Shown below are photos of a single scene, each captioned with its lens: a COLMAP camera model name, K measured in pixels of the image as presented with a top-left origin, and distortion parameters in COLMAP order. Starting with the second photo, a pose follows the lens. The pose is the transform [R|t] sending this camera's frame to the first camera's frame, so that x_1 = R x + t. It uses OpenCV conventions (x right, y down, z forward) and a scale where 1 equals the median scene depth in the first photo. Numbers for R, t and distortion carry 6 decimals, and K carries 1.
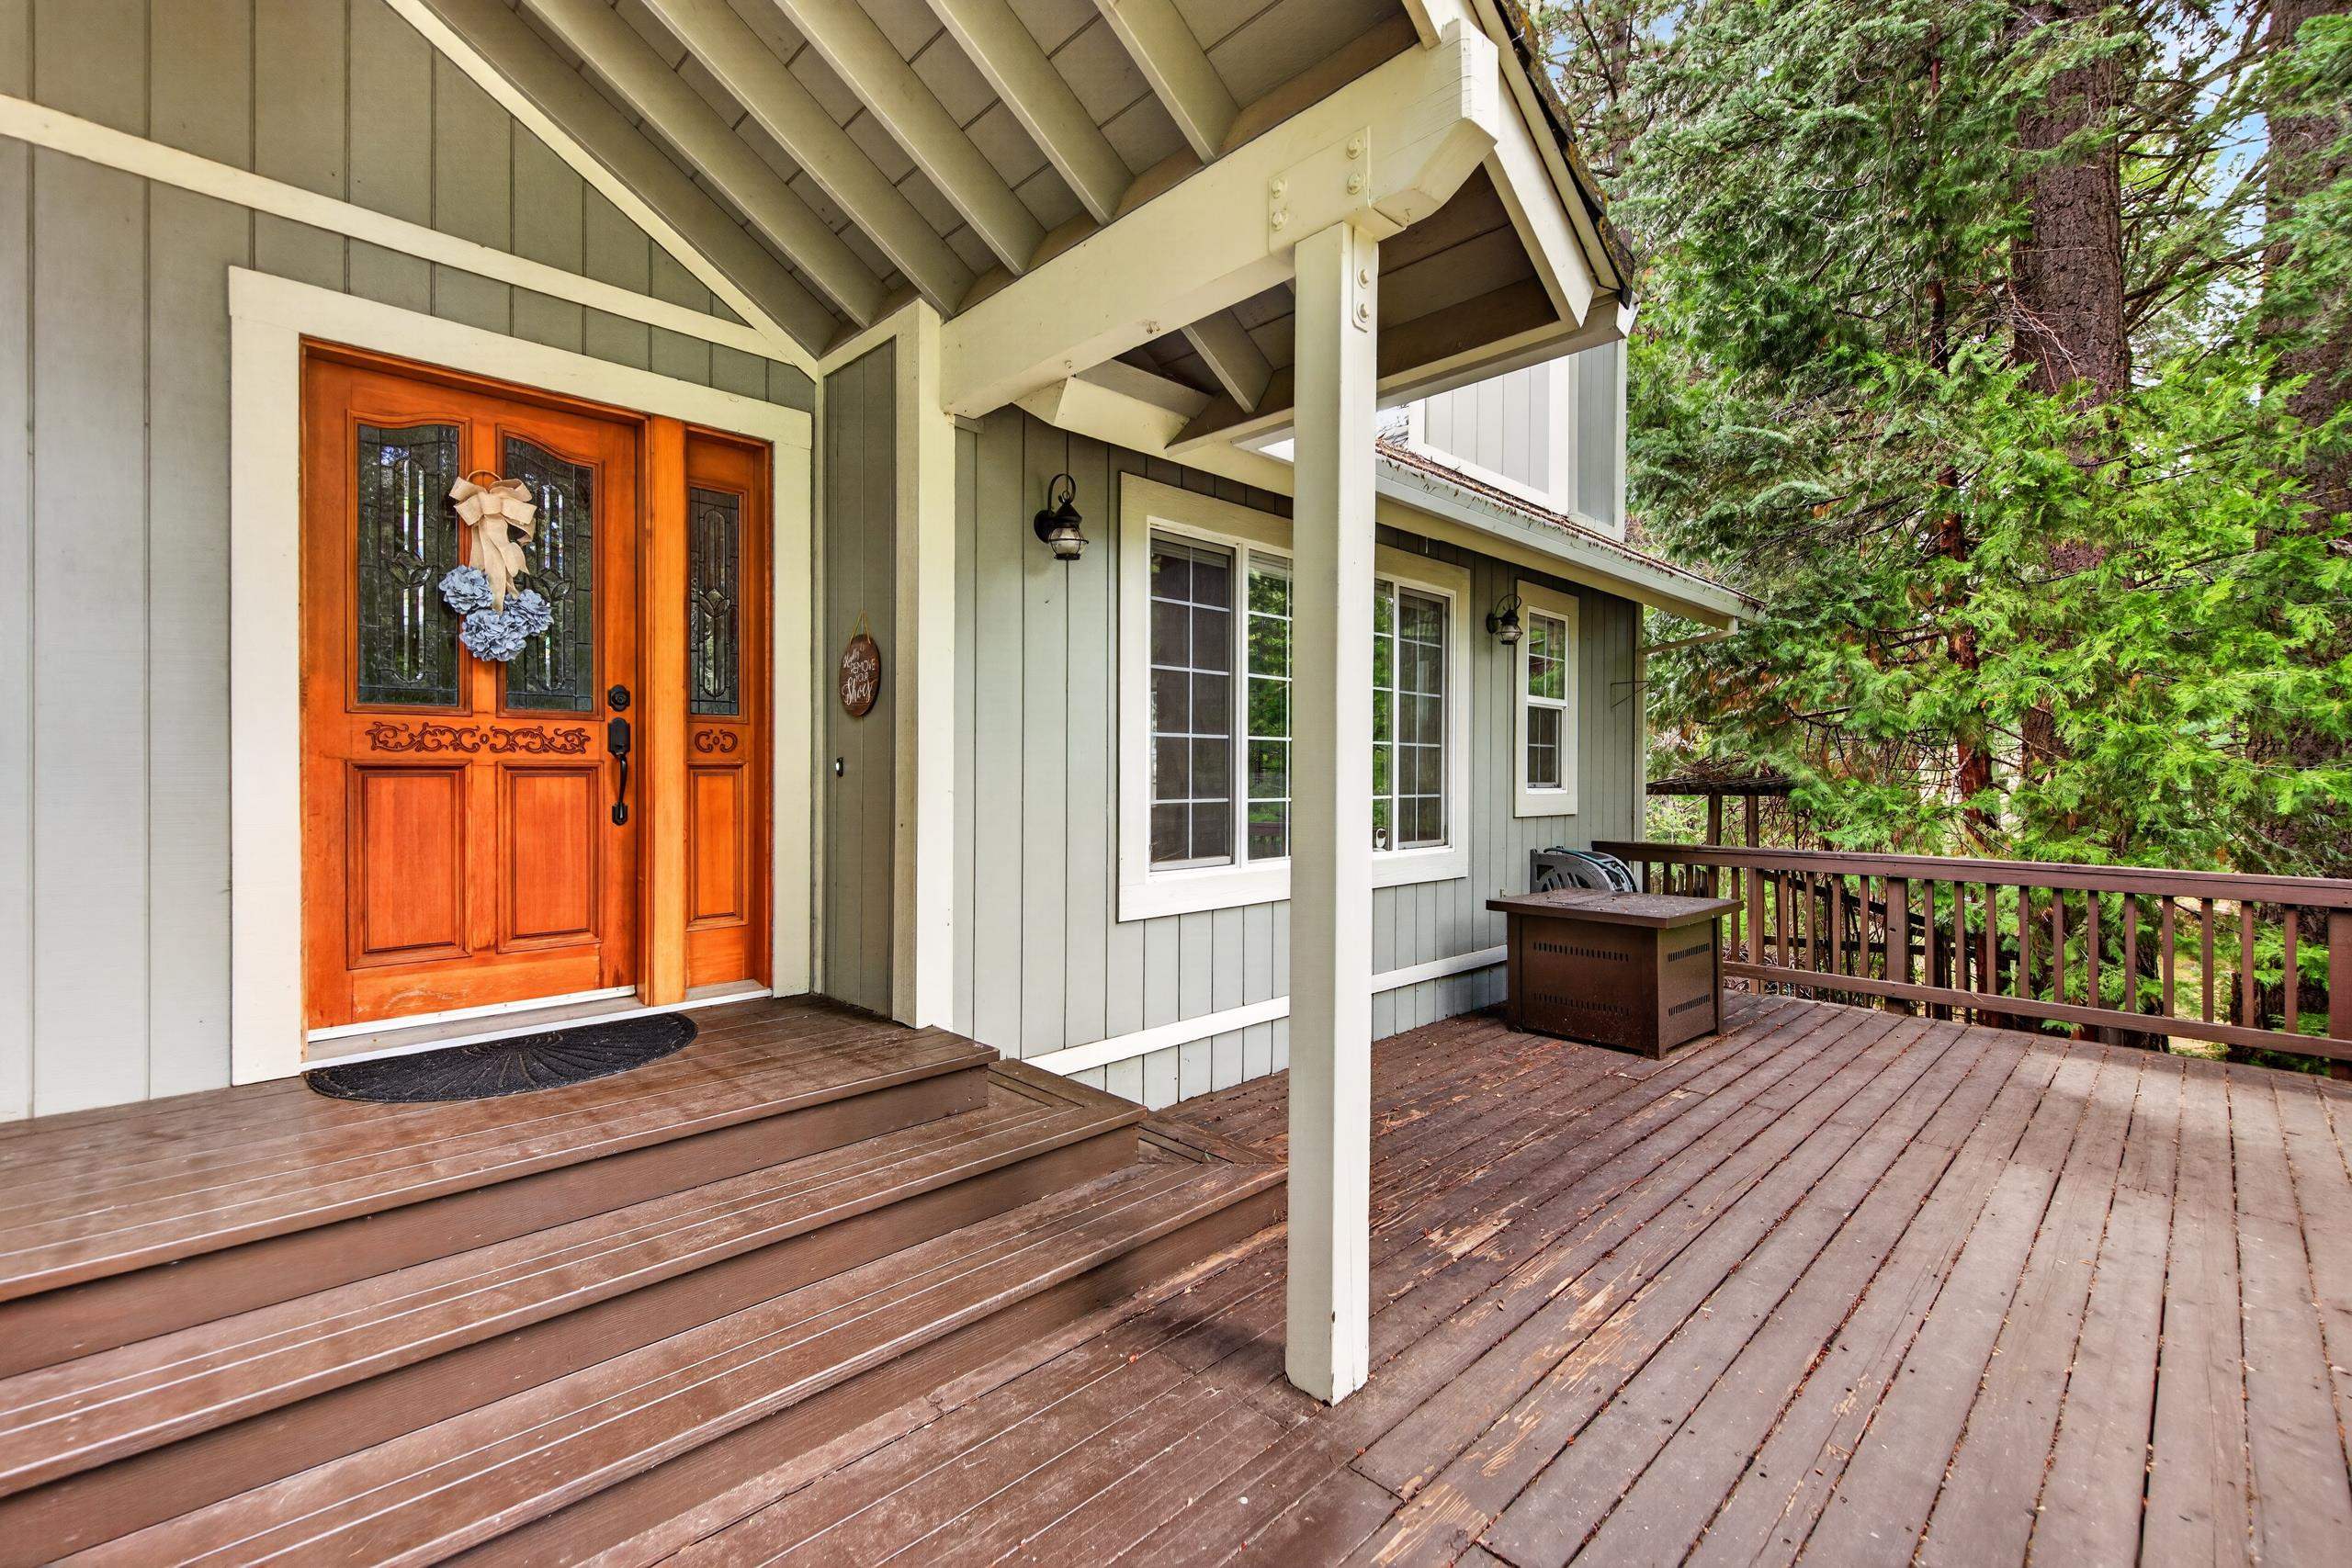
lens RADIAL K [[1002.8, 0, 1176.5], [0, 1002.8, 784.5], [0, 0, 1]] dist [0.002854, 0.000392]
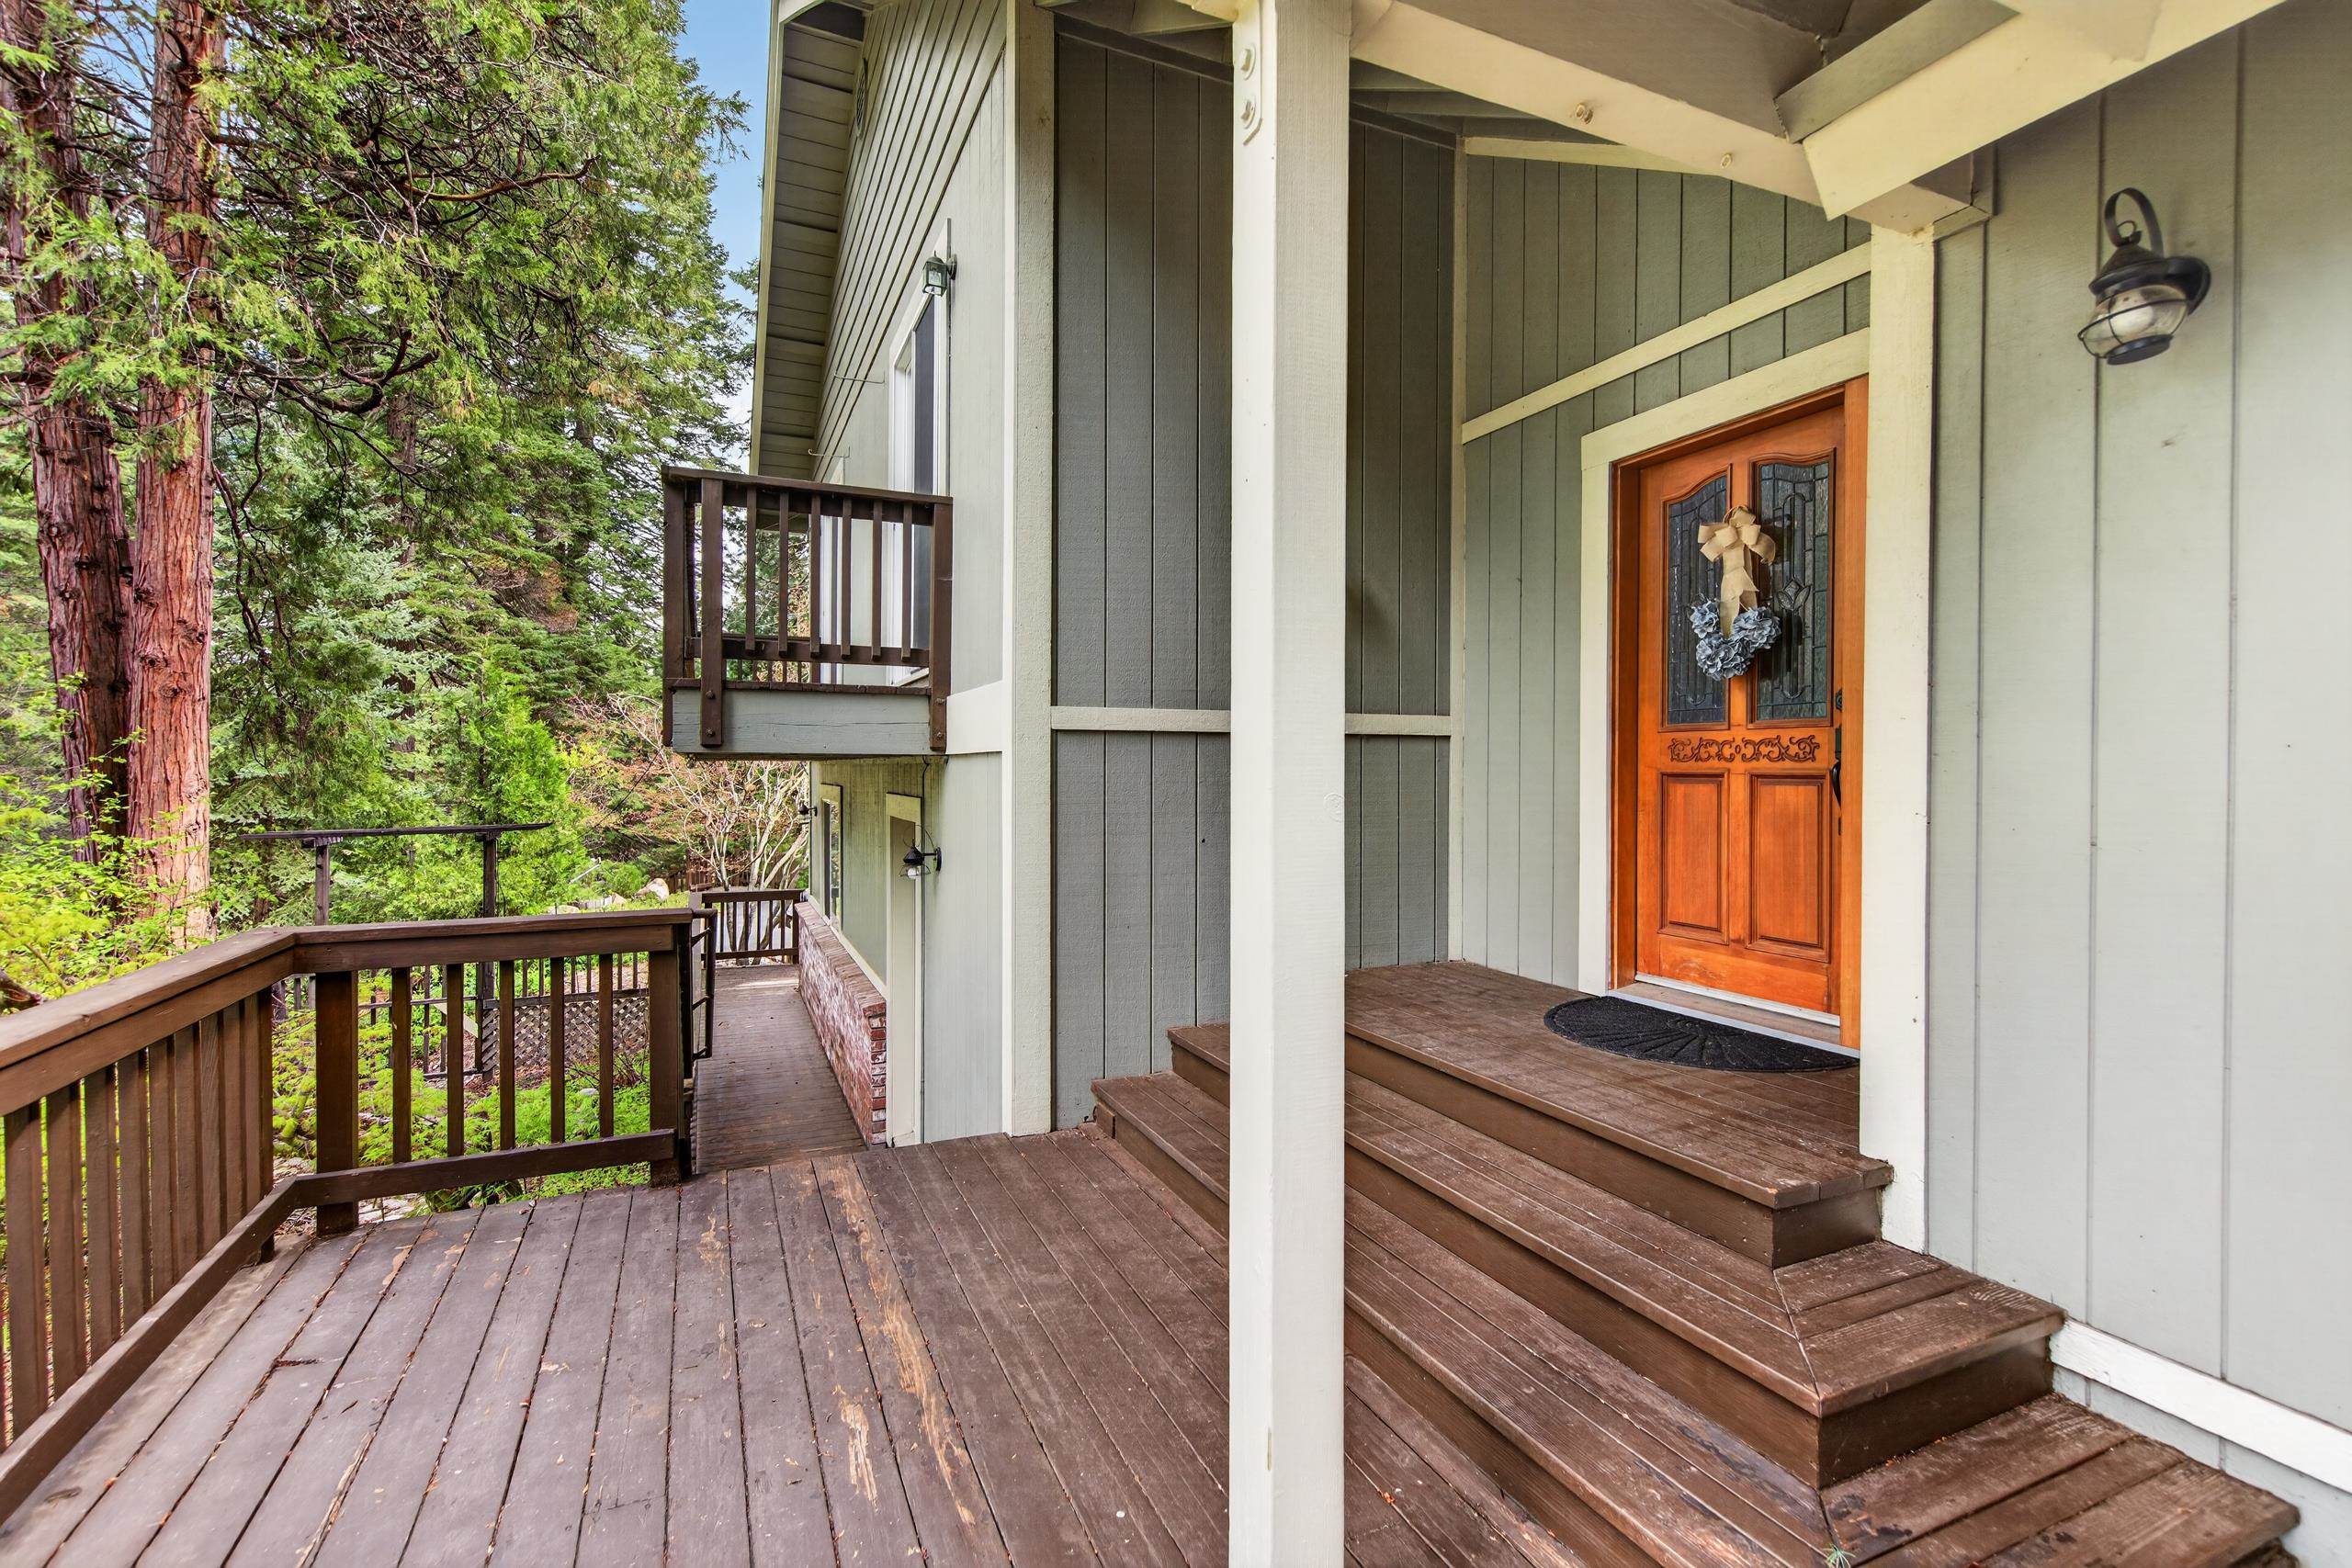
lens RADIAL K [[1069.5, 0, 1181.9], [0, 1069.5, 767.3], [0, 0, 1]] dist [0.002674, 0.000189]
pose [[-0.350801, -0.006624, -0.936427, 0.640519], [-0.020698, 0.999786, 0.000682, -0.014766], [0.936221, 0.019621, -0.350863, 0.871360]]
